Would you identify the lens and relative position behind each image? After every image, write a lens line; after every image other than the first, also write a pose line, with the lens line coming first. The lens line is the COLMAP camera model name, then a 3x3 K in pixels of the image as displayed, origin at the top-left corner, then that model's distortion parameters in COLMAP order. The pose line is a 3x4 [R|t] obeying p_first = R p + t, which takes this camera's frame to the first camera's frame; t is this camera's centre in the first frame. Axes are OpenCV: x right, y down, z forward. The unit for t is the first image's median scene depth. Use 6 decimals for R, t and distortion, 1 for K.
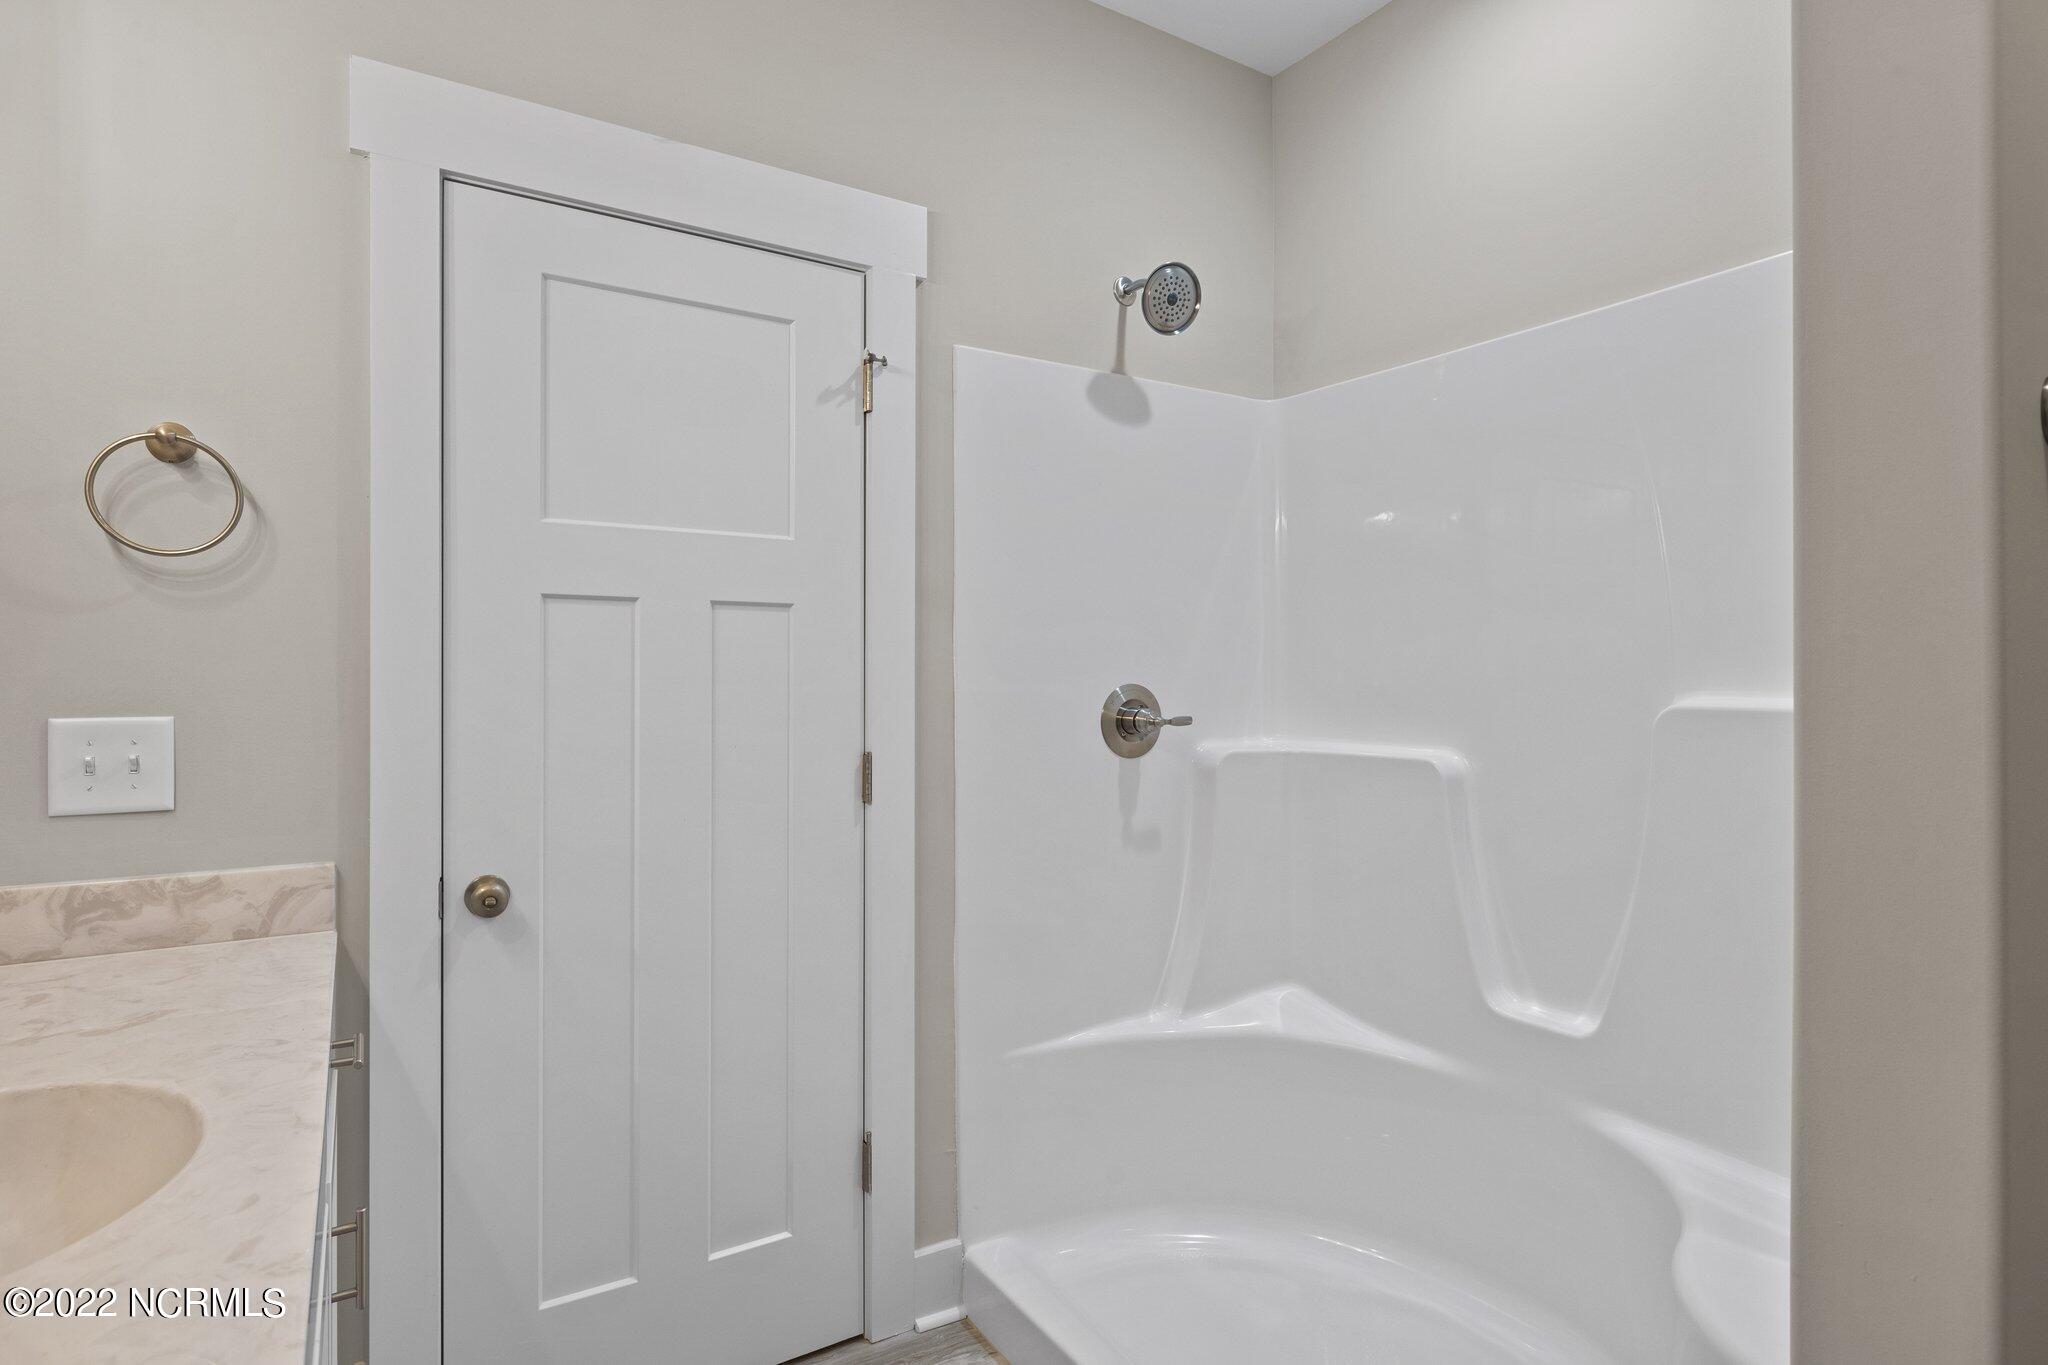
lens RADIAL K [[1052.2, 0, 1020.0], [0, 1052.2, 677.9], [0, 0, 1]] dist [-0.000483, 0.001188]
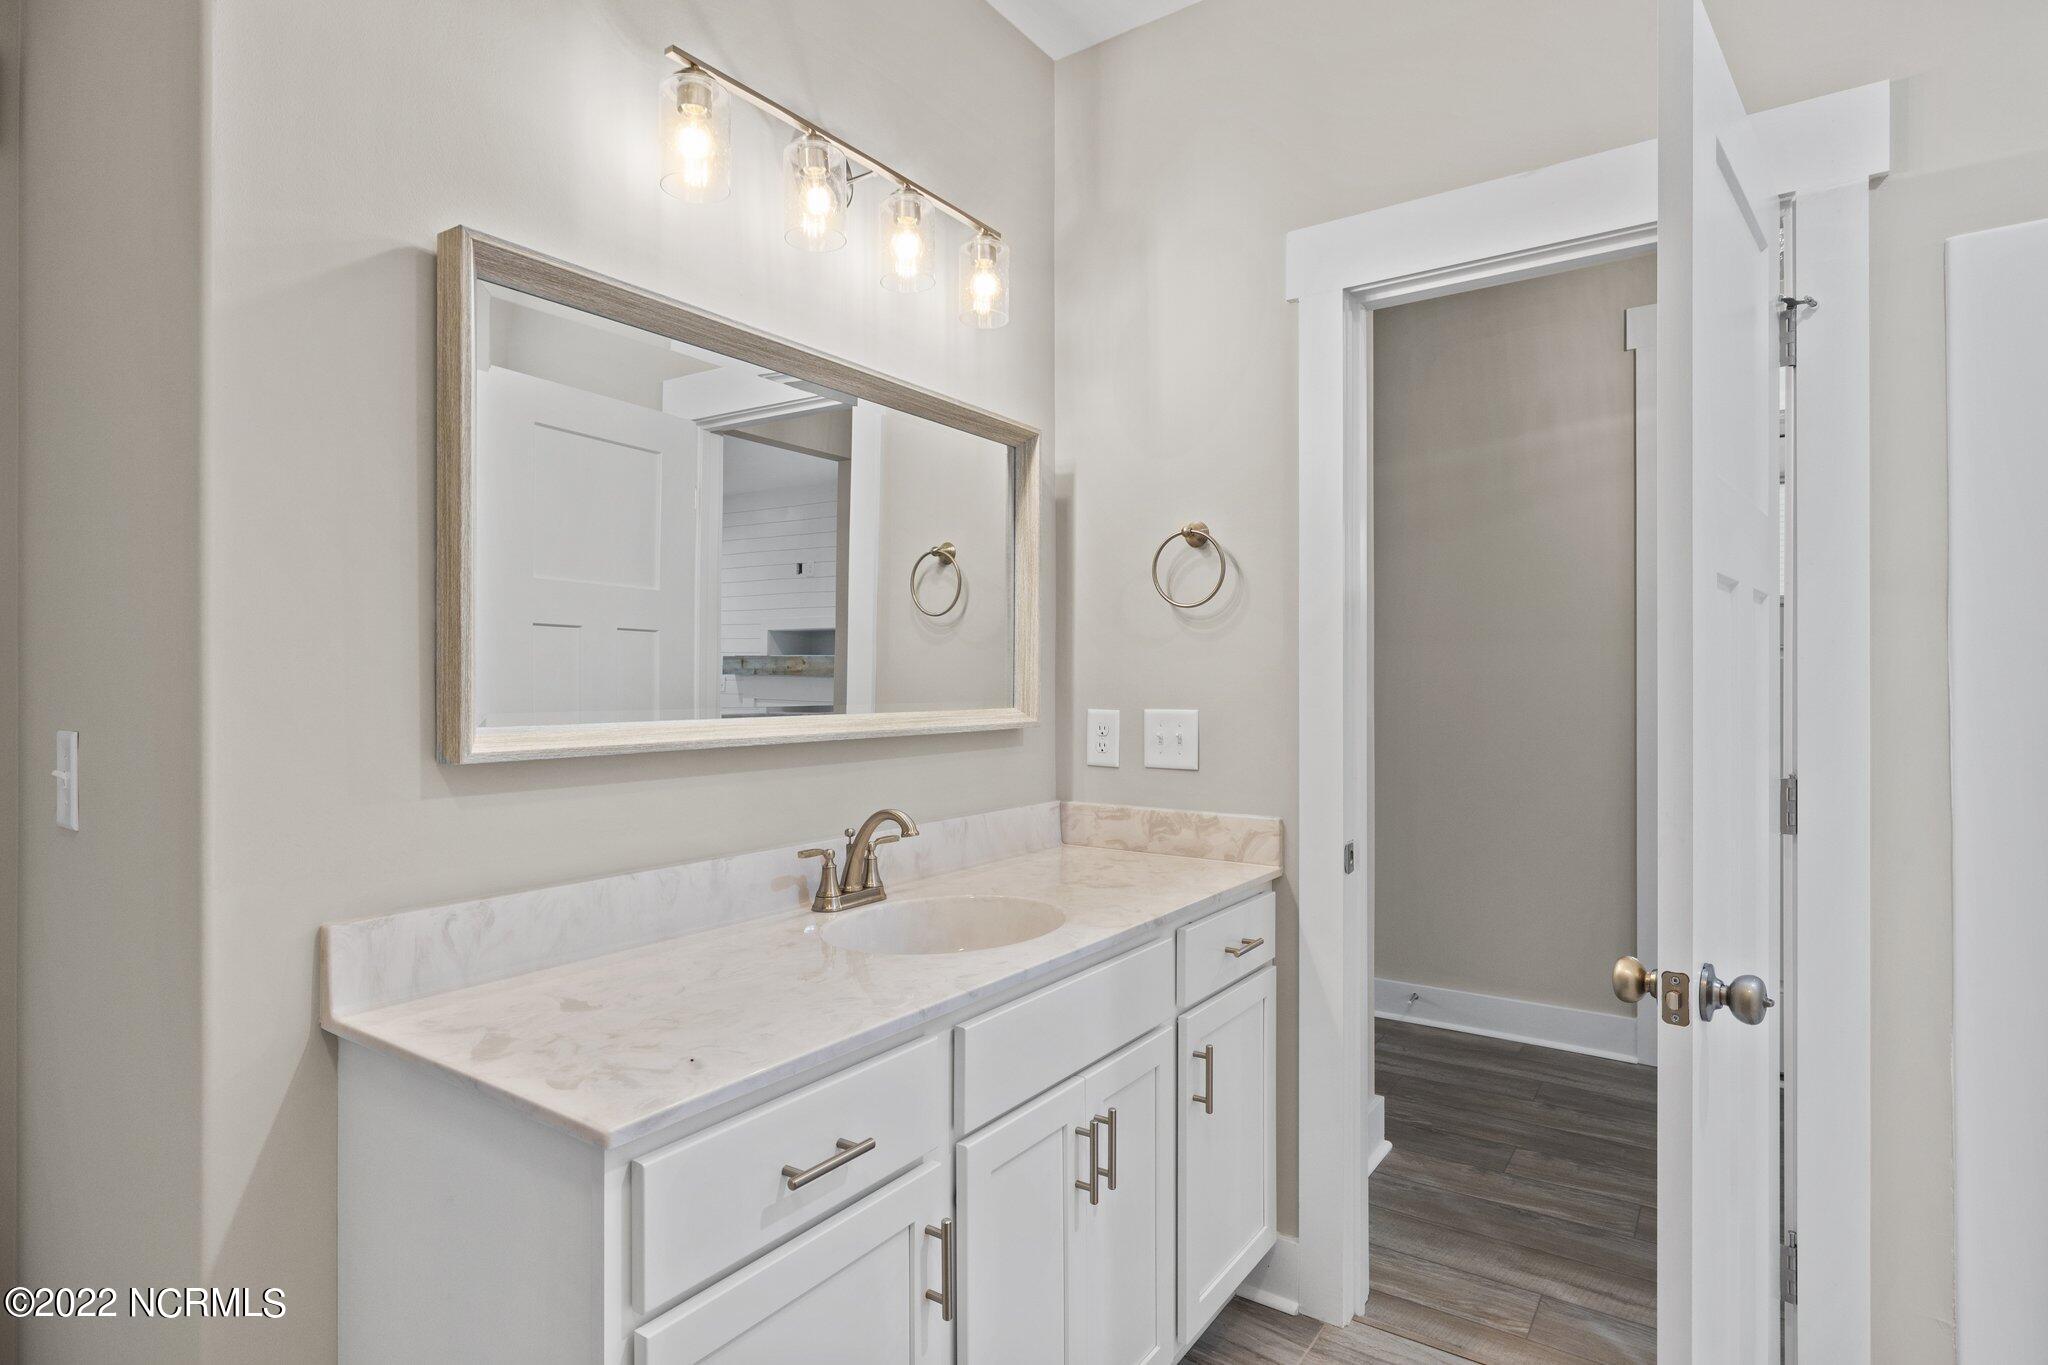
lens RADIAL K [[1052.2, 0, 1019.8], [0, 1052.2, 683.9], [0, 0, 1]] dist [-0.000483, 0.001188]
pose [[0.394200, 0.001097, -0.919024, 0.521693], [0.000782, 0.999999, 0.001528, -0.004501], [0.919024, -0.001321, 0.394199, 0.145097]]
